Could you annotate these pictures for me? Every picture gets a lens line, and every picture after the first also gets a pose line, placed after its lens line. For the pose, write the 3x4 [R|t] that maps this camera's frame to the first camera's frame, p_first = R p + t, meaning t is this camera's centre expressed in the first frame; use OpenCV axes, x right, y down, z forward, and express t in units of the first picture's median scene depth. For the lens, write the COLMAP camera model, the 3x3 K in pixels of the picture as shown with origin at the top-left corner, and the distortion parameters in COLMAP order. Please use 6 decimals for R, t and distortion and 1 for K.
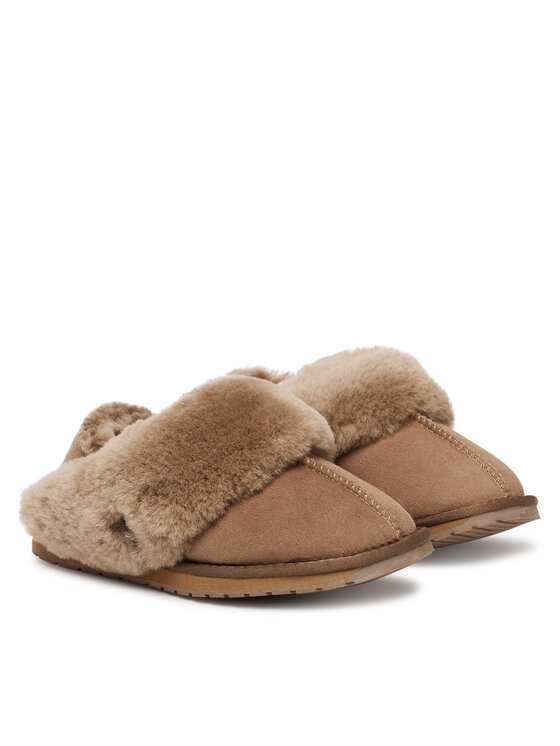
lens RADIAL K [[2190.8, 0, 280.0], [0, 2190.8, 373.0], [0, 0, 1]] dist [0.030220, -0.504369]
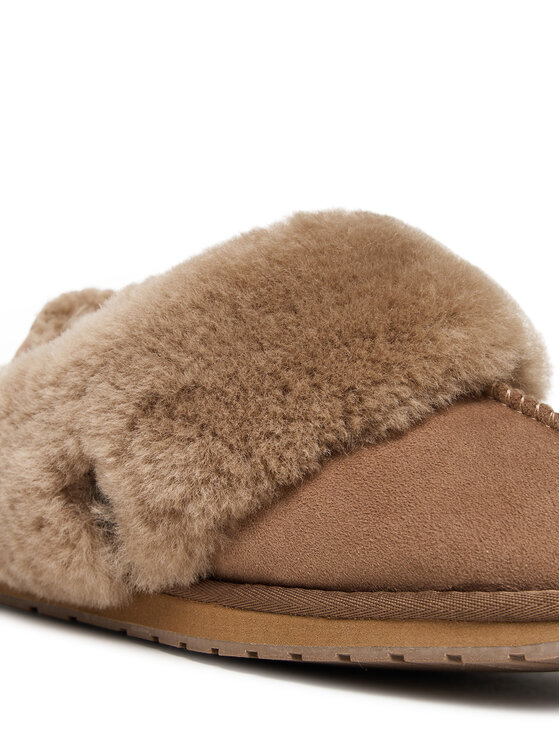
lens RADIAL K [[2231.4, 0, 280.0], [0, 2231.4, 373.0], [0, 0, 1]] dist [-0.078966, -0.146376]
pose [[0.991796, 0.126281, -0.019854, -0.026048], [-0.127728, 0.985238, -0.113984, 0.096443], [0.005166, 0.115585, 0.993284, 0.540667]]
